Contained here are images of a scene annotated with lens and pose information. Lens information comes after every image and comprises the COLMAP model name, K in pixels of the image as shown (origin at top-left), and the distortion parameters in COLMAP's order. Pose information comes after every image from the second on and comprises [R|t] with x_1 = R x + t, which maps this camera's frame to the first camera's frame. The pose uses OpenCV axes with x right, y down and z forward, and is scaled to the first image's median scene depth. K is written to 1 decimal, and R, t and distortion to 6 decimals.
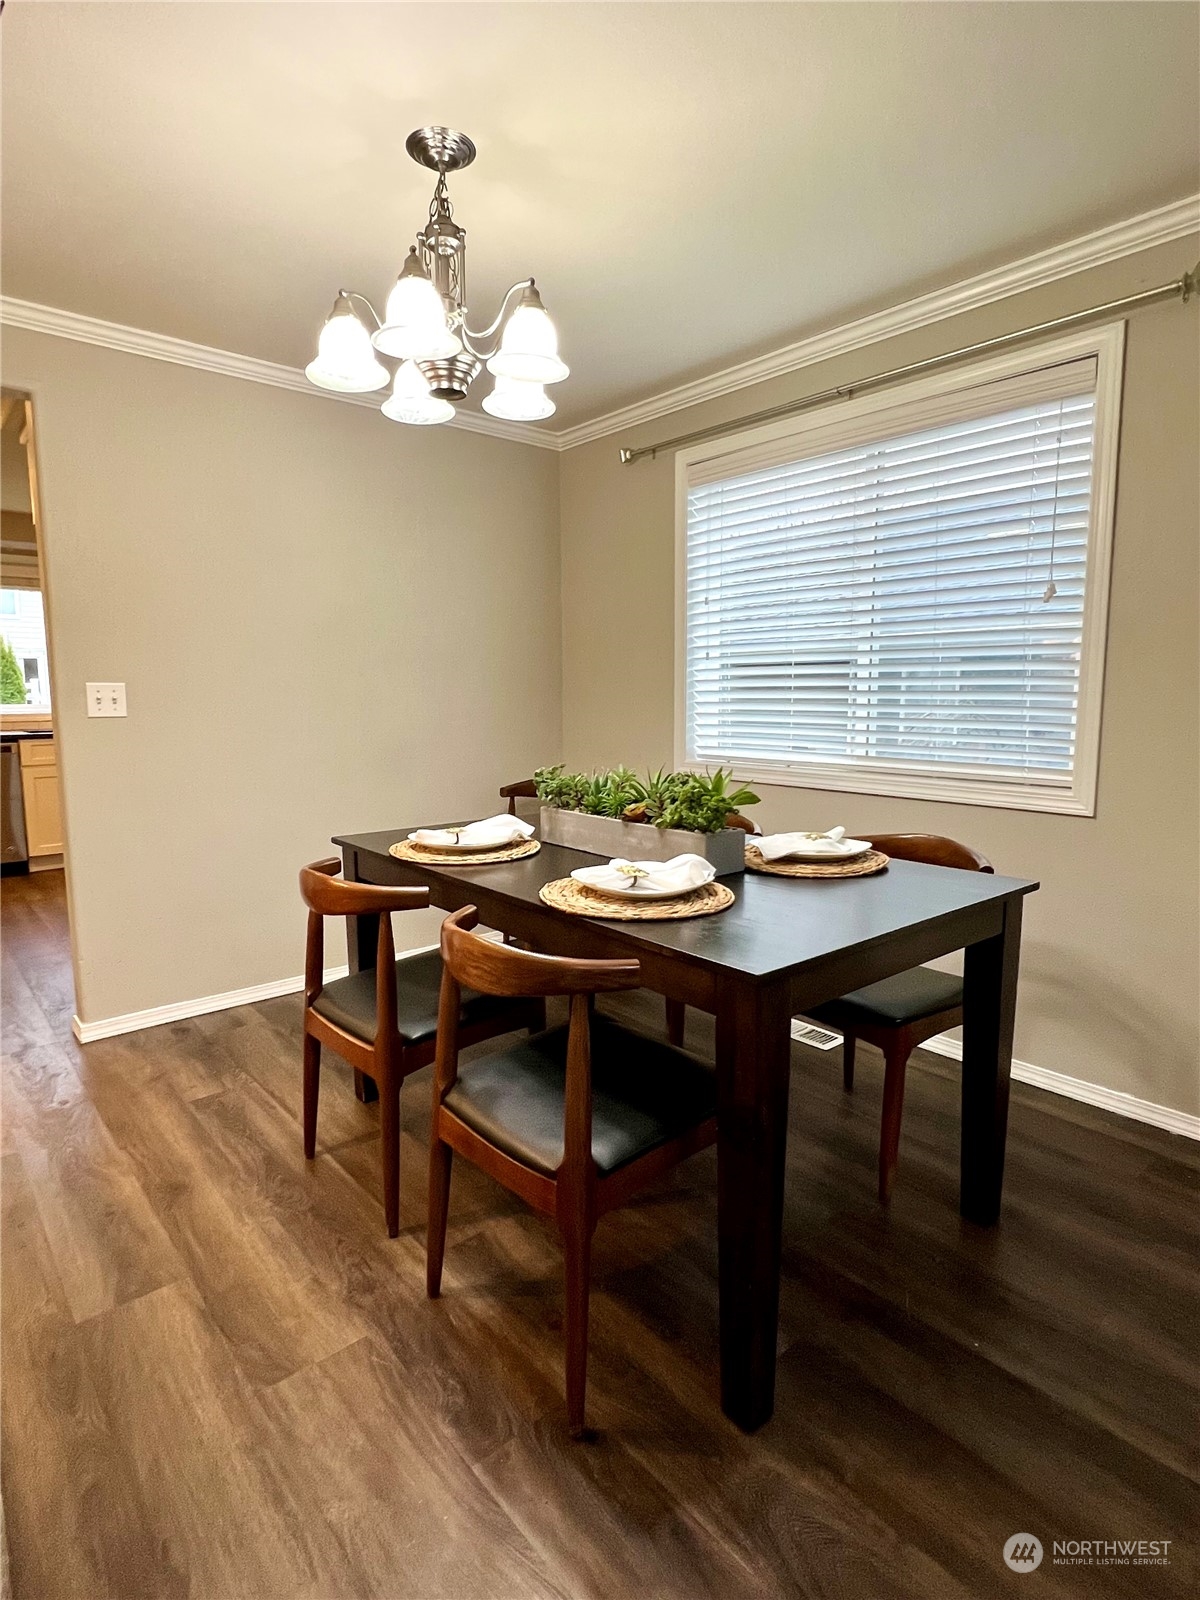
lens RADIAL K [[846.5, 0, 600.0], [0, 846.5, 800.0], [0, 0, 1]] dist [-0.002999, -0.000829]
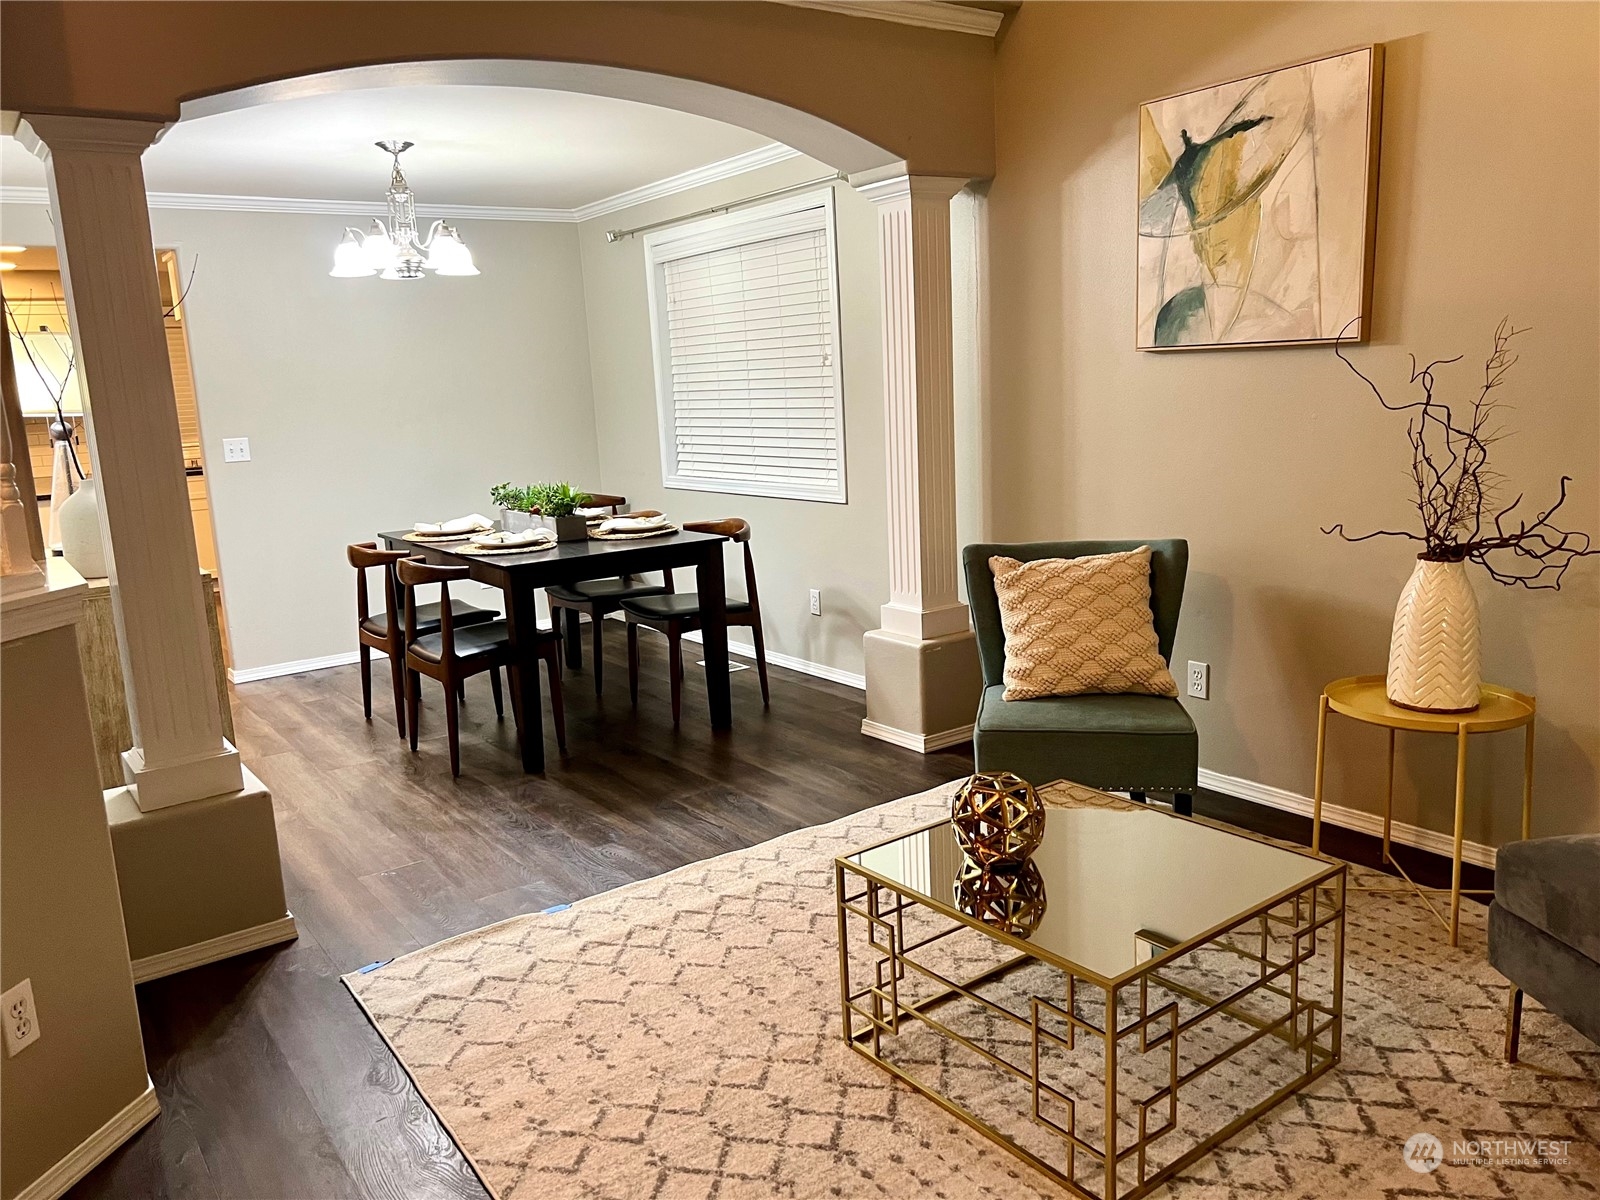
lens RADIAL K [[1195.7, 0, 800.0], [0, 1195.7, 600.0], [0, 0, 1]] dist [0.059772, -0.072503]
pose [[0.995308, -0.030234, -0.091917, 0.824149], [0.035717, 0.997642, 0.058604, 0.077750], [0.089928, -0.061612, 0.994041, -1.447068]]
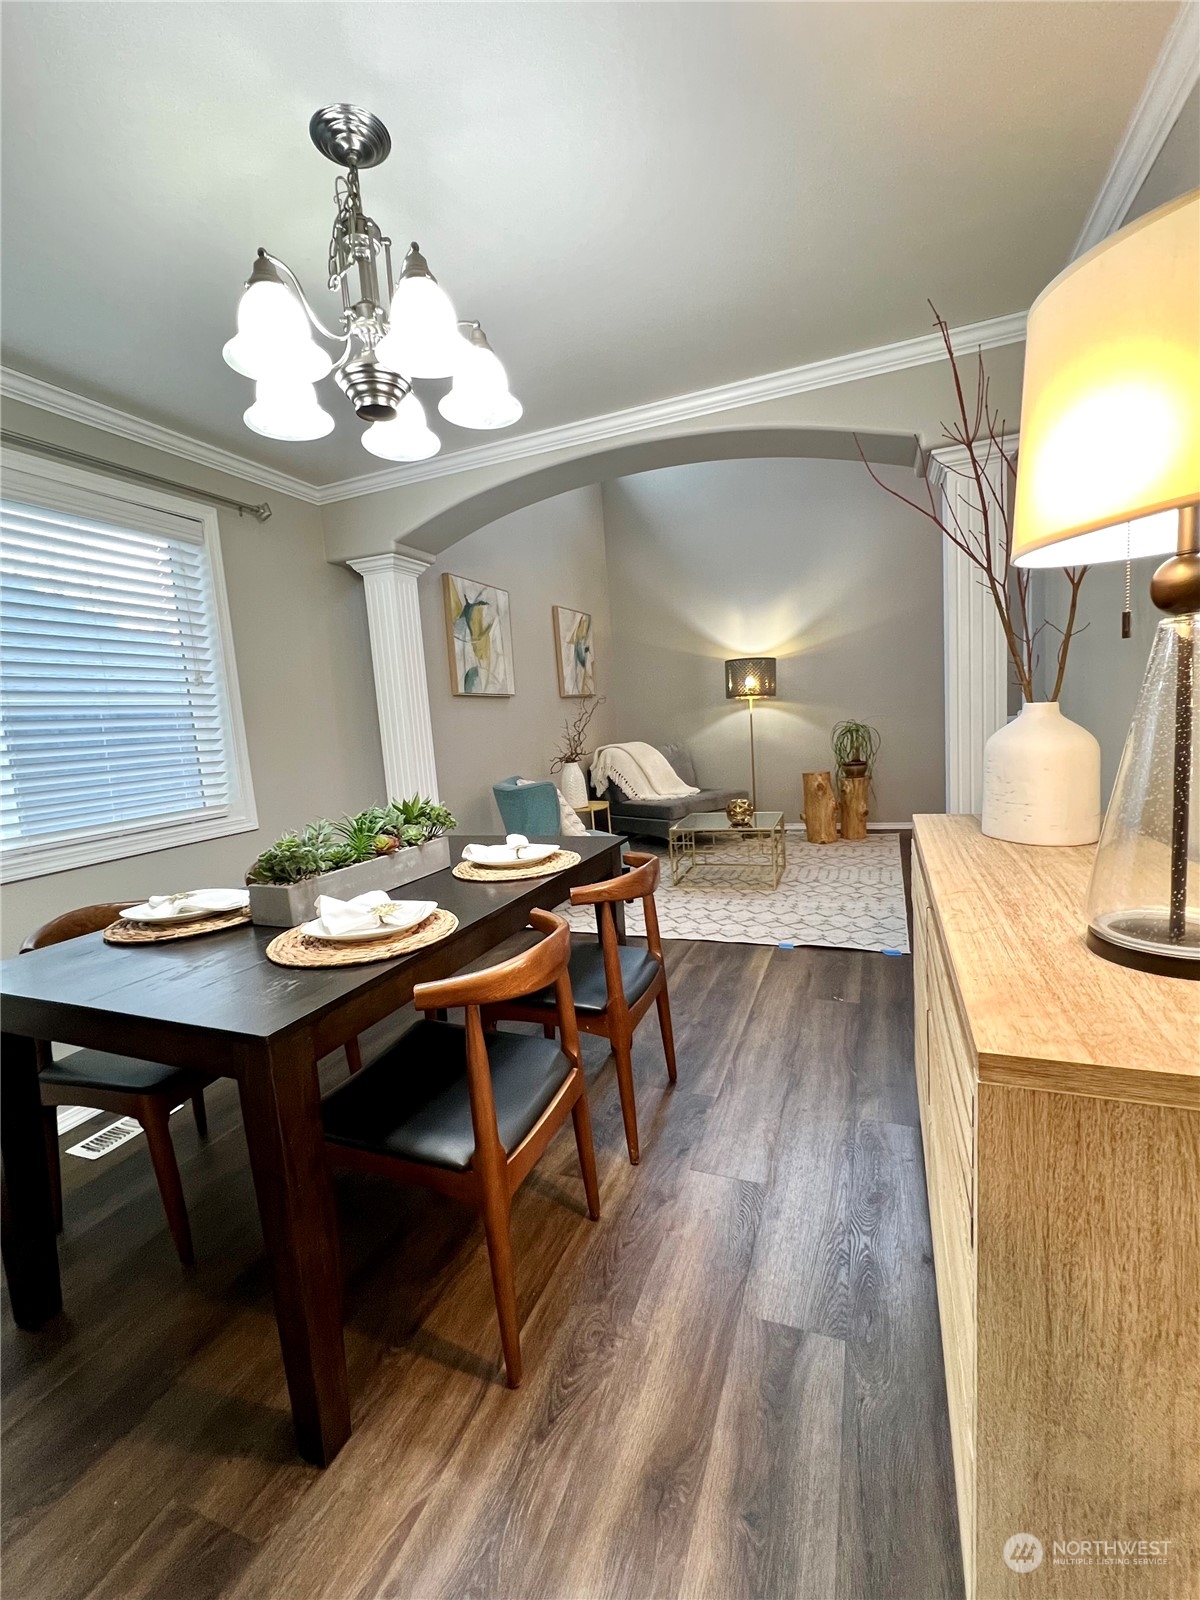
lens RADIAL K [[669.5, 0, 600.0], [0, 669.5, 800.0], [0, 0, 1]] dist [0.000608, 0.000278]
pose [[-0.455747, -0.073537, 0.887067, -0.915894], [0.182965, 0.967561, 0.174212, -0.152708], [-0.871102, 0.241699, -0.427508, 1.153367]]
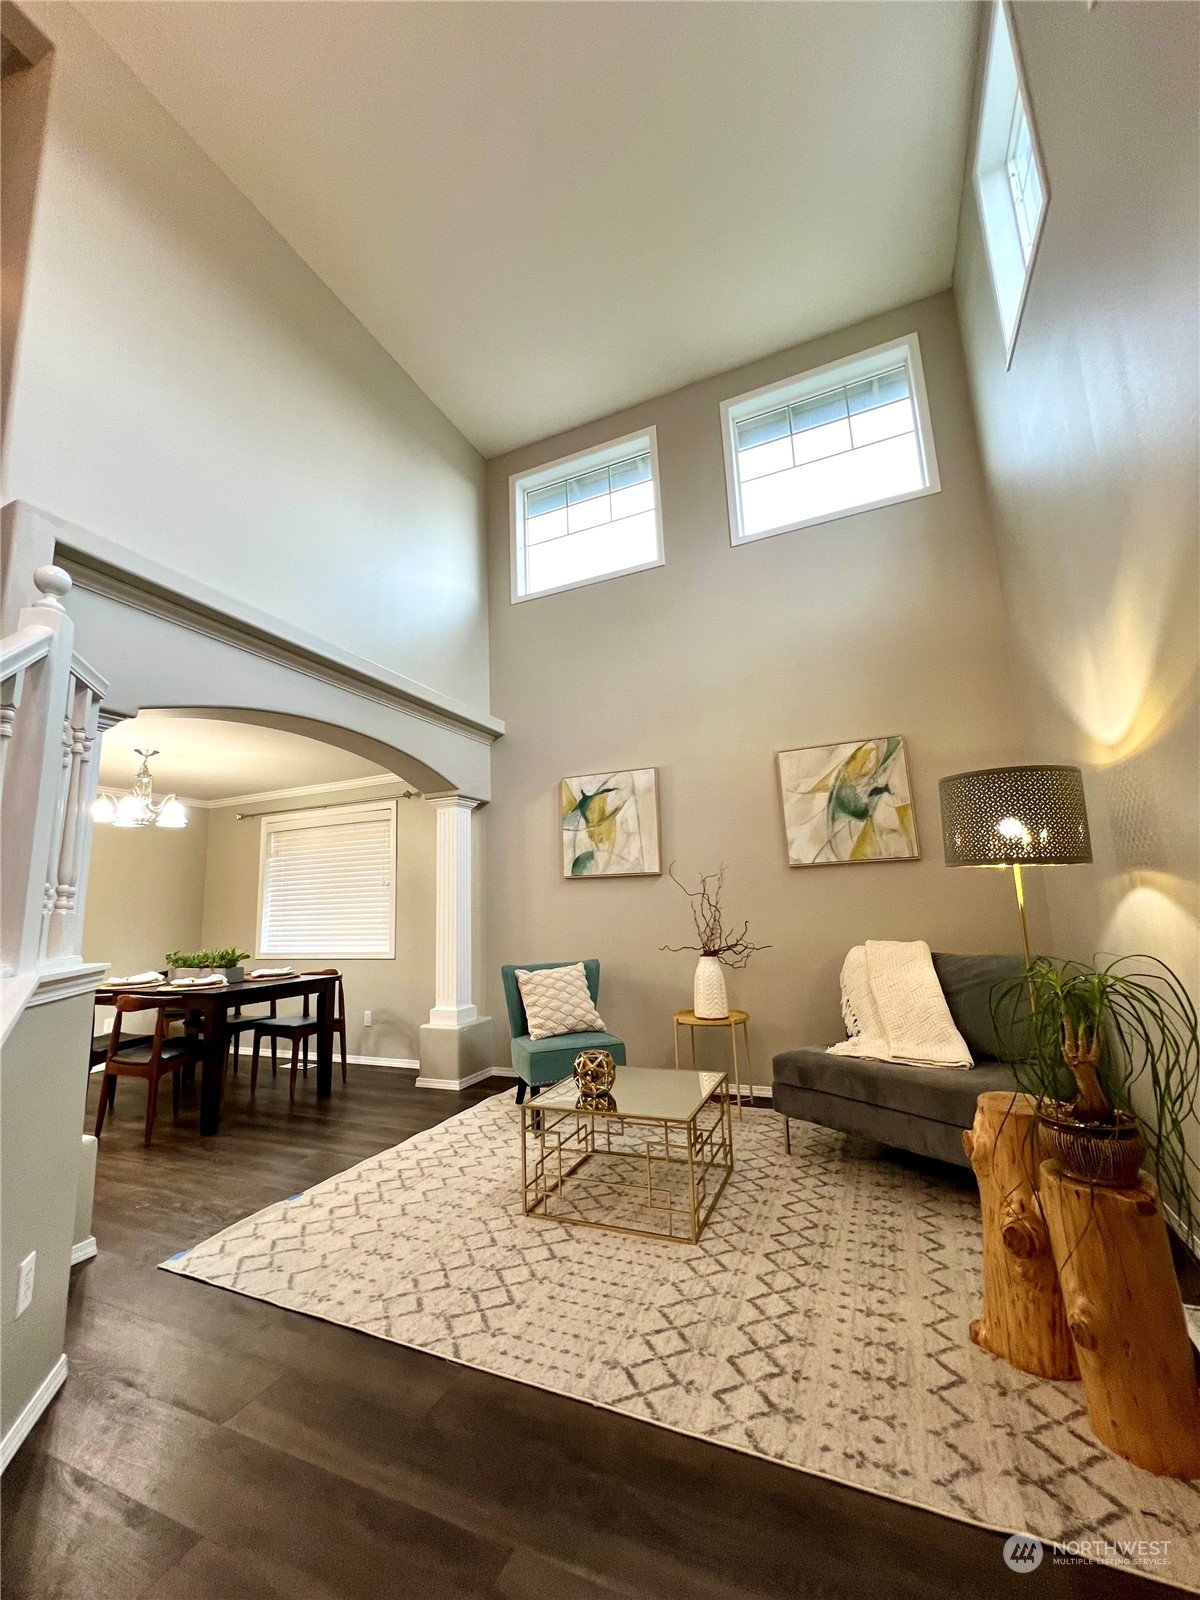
lens RADIAL K [[632.9, 0, 600.0], [0, 632.9, 800.0], [0, 0, 1]] dist [-0.001468, 0.000189]
pose [[0.901312, 0.043593, 0.430971, 0.304715], [0.087408, 0.956154, -0.279517, 0.198290], [-0.424259, 0.289602, 0.857983, -1.579676]]
